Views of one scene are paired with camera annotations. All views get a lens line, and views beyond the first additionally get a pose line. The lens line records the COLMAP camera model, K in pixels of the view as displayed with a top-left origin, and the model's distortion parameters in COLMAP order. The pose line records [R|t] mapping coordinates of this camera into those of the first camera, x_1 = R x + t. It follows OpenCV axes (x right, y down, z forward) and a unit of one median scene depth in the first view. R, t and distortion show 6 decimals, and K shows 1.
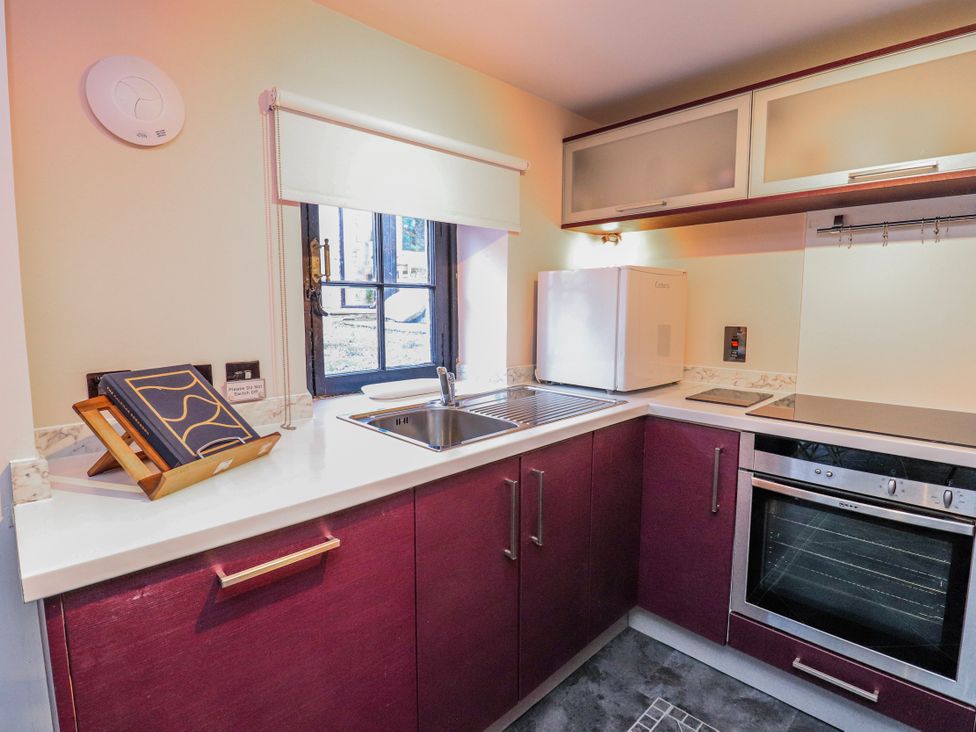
lens RADIAL K [[489.9, 0, 489.2], [0, 489.9, 362.8], [0, 0, 1]] dist [-0.006522, -0.000377]
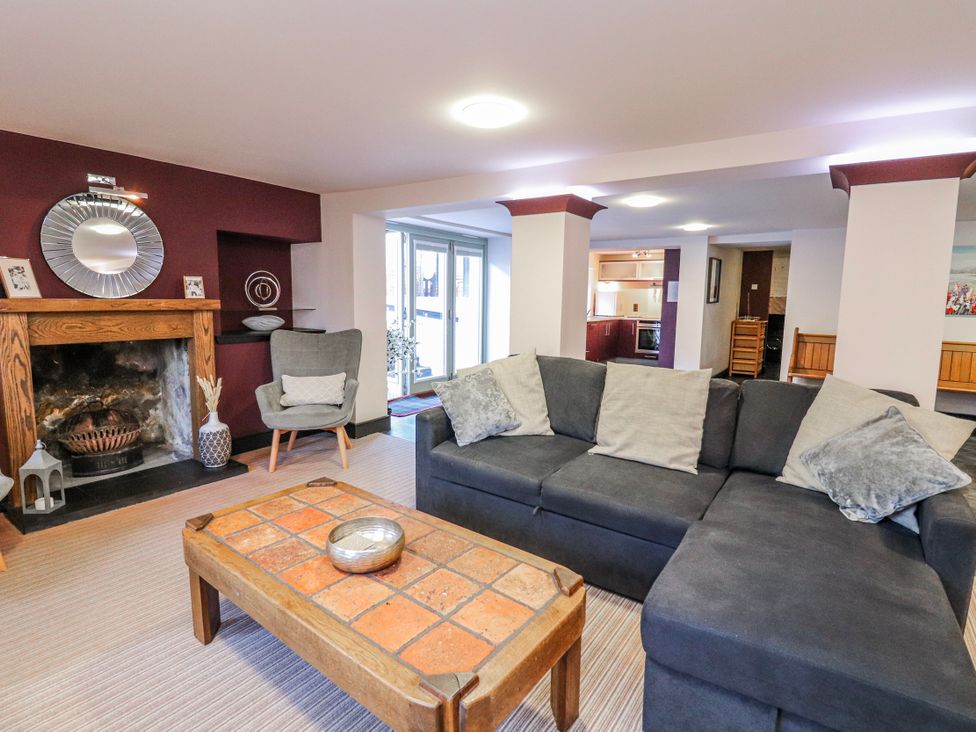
lens RADIAL K [[489.9, 0, 486.3], [0, 489.9, 359.9], [0, 0, 1]] dist [-0.006522, -0.000377]
pose [[0.983644, -0.007974, 0.179947, -2.047046], [0.006695, 0.999948, 0.007713, 0.483676], [-0.180000, -0.006382, 0.983646, -3.922081]]
